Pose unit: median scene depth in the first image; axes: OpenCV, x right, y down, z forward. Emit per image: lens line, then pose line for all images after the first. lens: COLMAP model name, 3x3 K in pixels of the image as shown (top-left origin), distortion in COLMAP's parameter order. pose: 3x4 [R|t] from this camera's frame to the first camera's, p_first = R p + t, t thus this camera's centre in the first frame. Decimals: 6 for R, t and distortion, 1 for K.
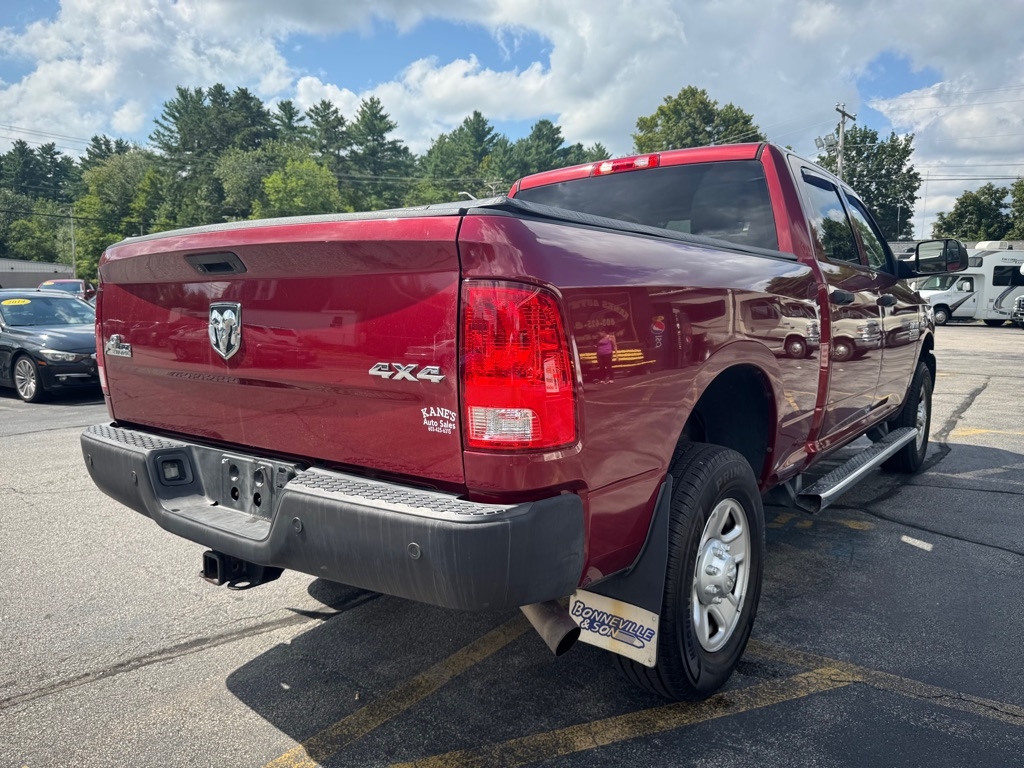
lens RADIAL K [[725.3, 0, 512.0], [0, 725.3, 384.0], [0, 0, 1]] dist [-0.021255, 0.009114]
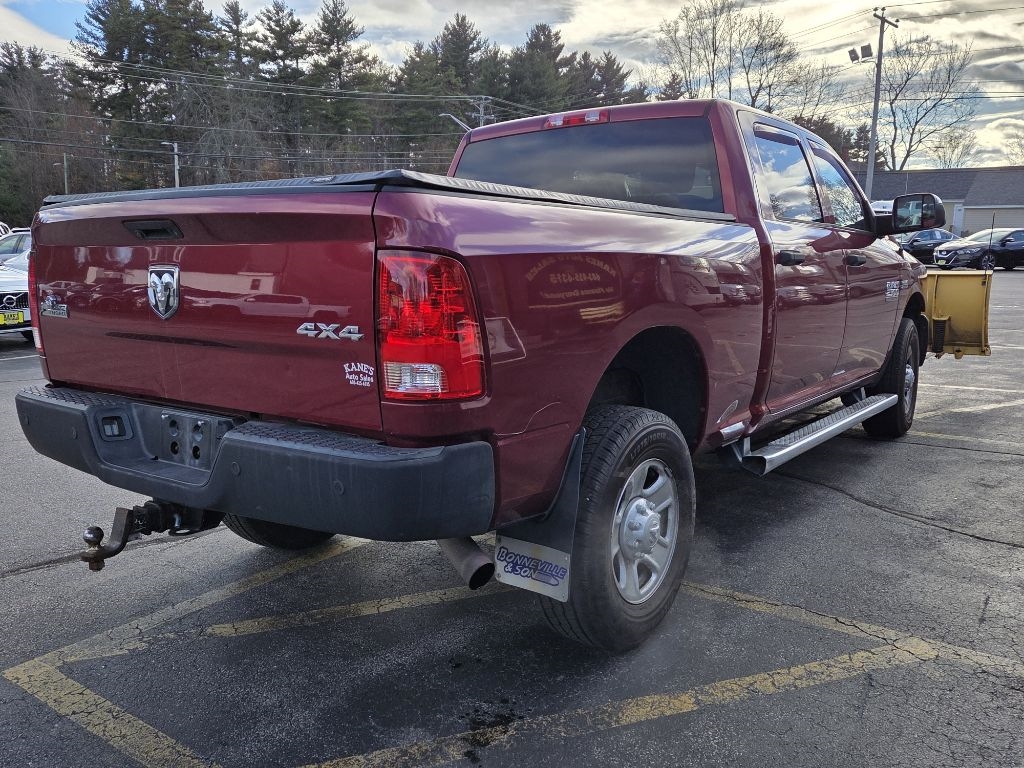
lens RADIAL K [[845.8, 0, 534.0], [0, 845.8, 379.9], [0, 0, 1]] dist [-0.007101, -0.009768]
pose [[0.999330, 0.007391, 0.035837, 0.091921], [-0.009140, 0.998762, 0.048888, -0.005849], [-0.035431, -0.049183, 0.998161, -0.233643]]
